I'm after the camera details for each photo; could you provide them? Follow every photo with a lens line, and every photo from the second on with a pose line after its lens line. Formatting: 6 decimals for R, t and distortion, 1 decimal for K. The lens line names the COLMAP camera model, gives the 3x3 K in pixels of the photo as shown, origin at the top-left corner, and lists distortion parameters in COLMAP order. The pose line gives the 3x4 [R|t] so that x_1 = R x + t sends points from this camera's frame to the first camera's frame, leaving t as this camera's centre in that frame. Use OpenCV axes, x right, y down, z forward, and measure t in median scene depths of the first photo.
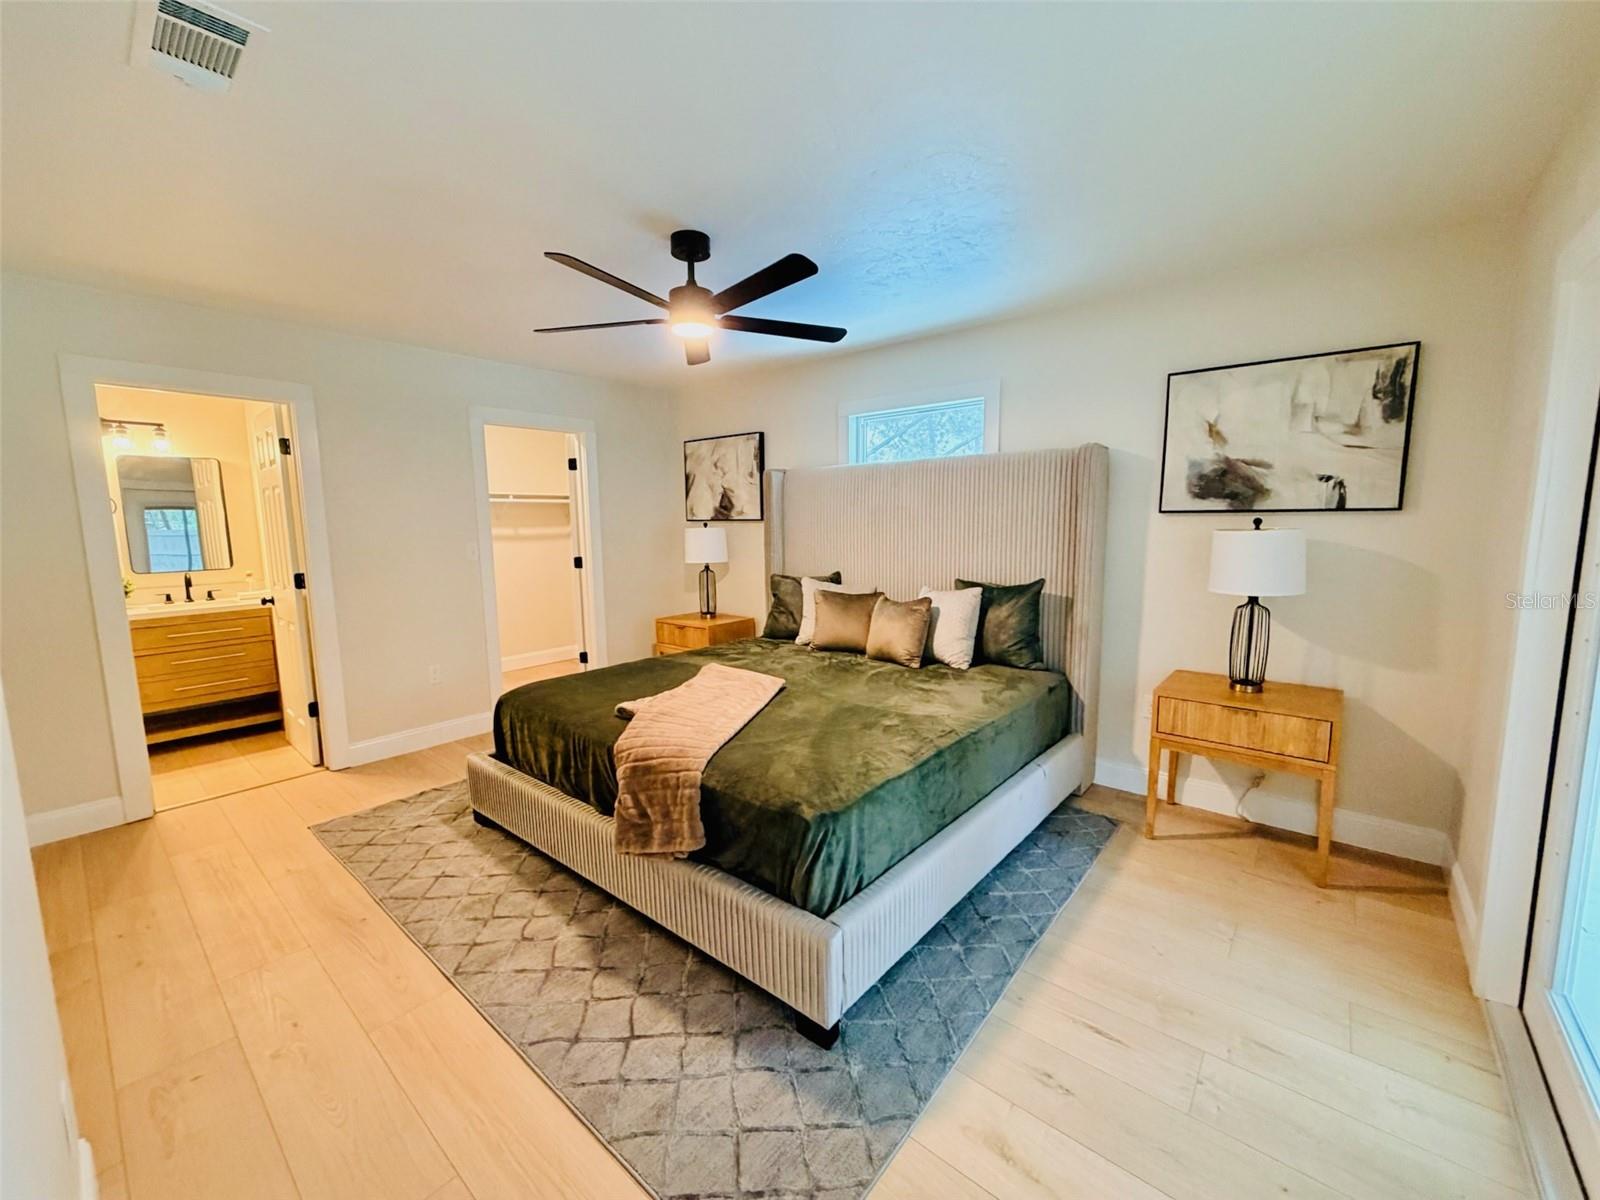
lens RADIAL K [[643.7, 0, 794.8], [0, 643.7, 601.2], [0, 0, 1]] dist [-0.000551, 0.000196]
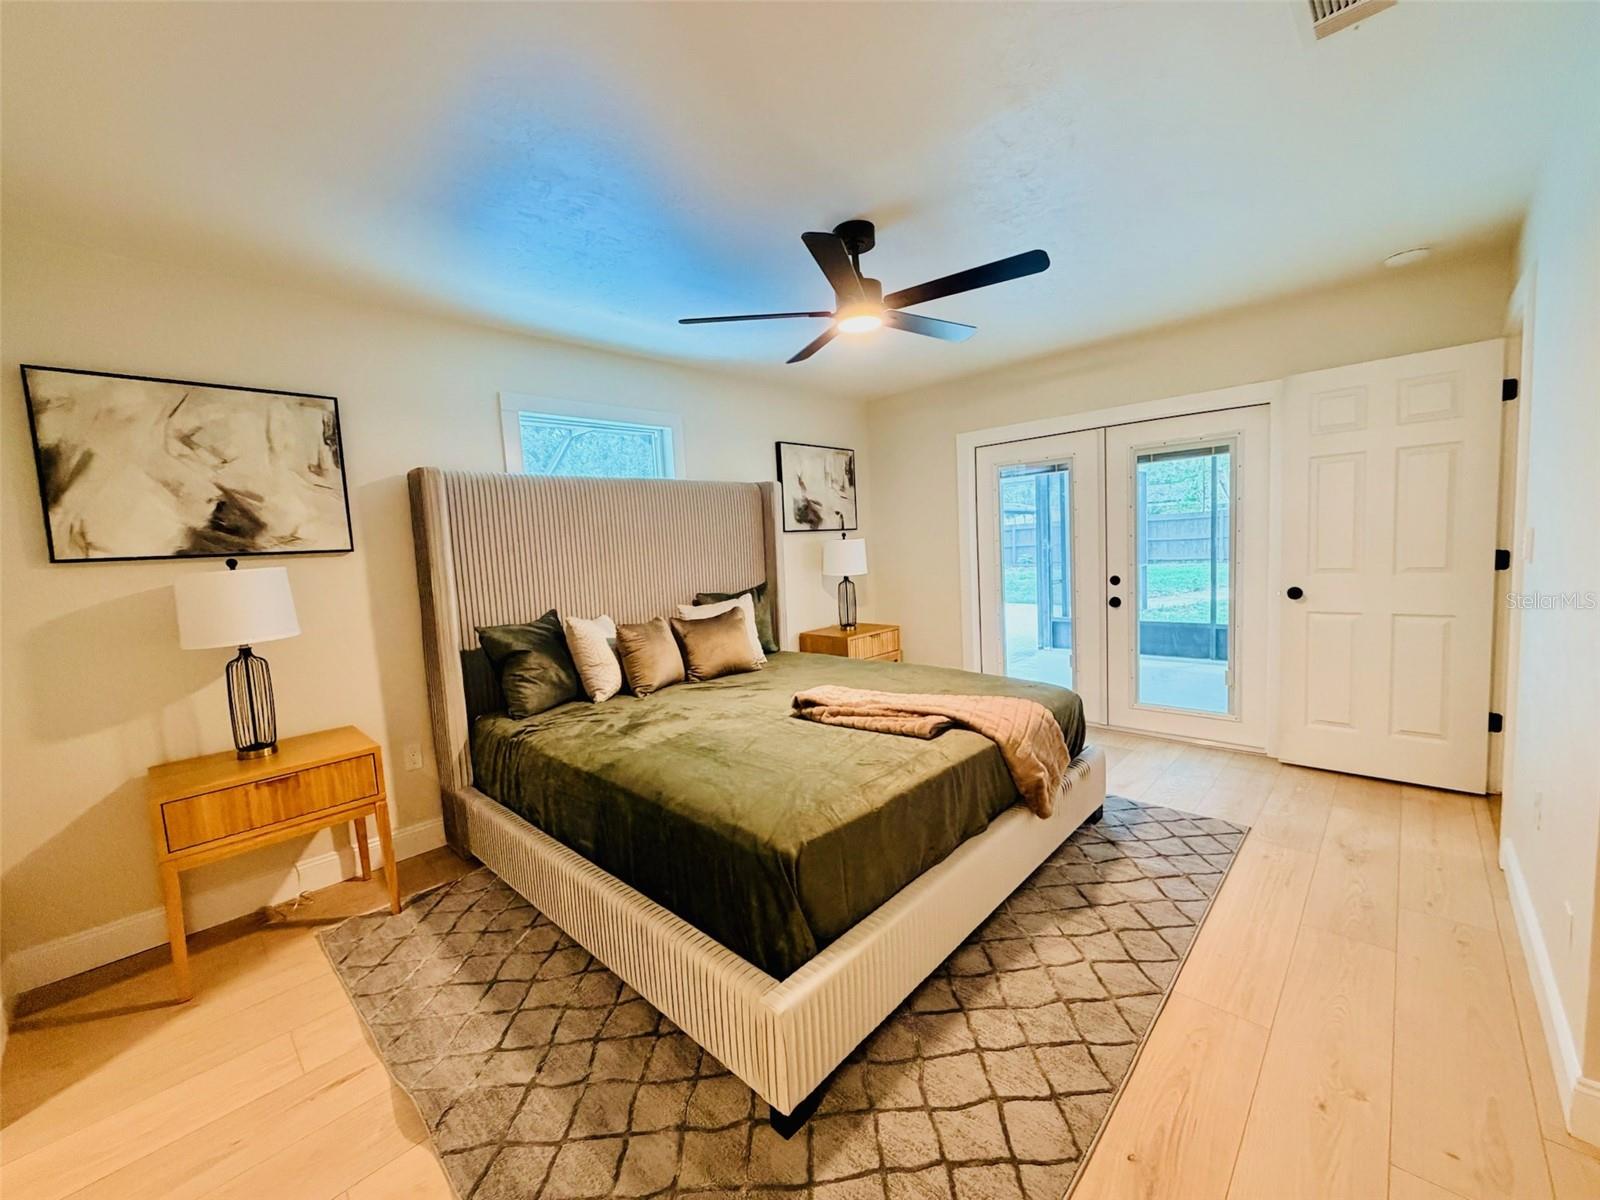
lens RADIAL K [[643.7, 0, 794.8], [0, 643.7, 601.2], [0, 0, 1]] dist [-0.000551, 0.000196]
pose [[0.062646, -0.085634, 0.994355, -0.941809], [0.173608, 0.982058, 0.073638, -0.085348], [-0.982820, 0.168015, 0.076389, 0.889451]]
